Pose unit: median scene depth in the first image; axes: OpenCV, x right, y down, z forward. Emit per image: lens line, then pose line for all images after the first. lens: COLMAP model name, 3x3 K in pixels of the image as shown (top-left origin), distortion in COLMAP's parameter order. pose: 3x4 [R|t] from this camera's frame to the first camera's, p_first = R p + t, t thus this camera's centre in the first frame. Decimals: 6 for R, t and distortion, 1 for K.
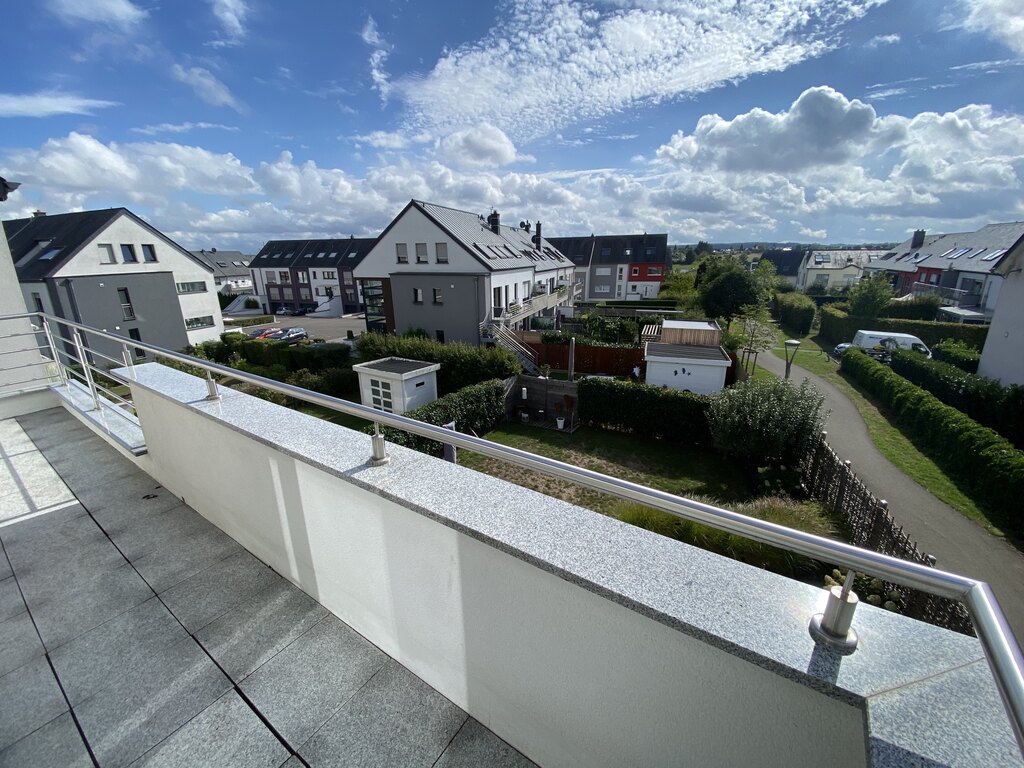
lens RADIAL K [[412.0, 0, 514.9], [0, 412.0, 386.2], [0, 0, 1]] dist [0.014924, -0.016078]
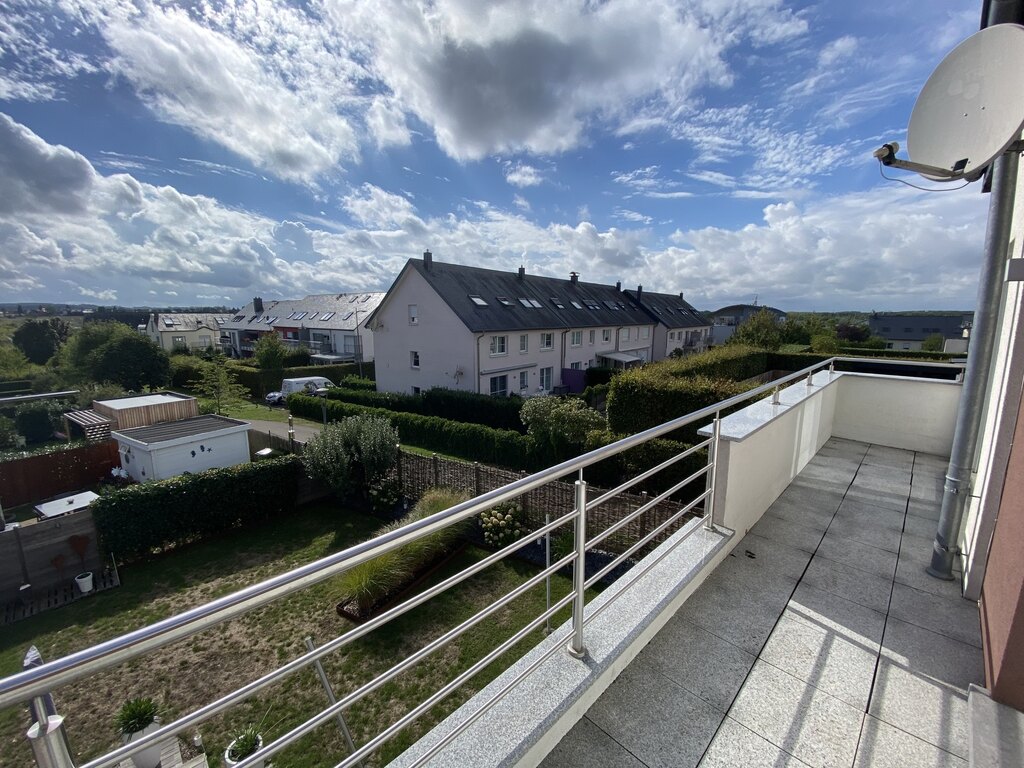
lens RADIAL K [[412.0, 0, 514.9], [0, 412.0, 386.2], [0, 0, 1]] dist [0.014924, -0.016078]
pose [[0.199180, -0.155295, 0.967580, -0.334226], [0.292305, 0.951832, 0.092596, -0.063347], [-0.935353, 0.264385, 0.234979, 0.211978]]
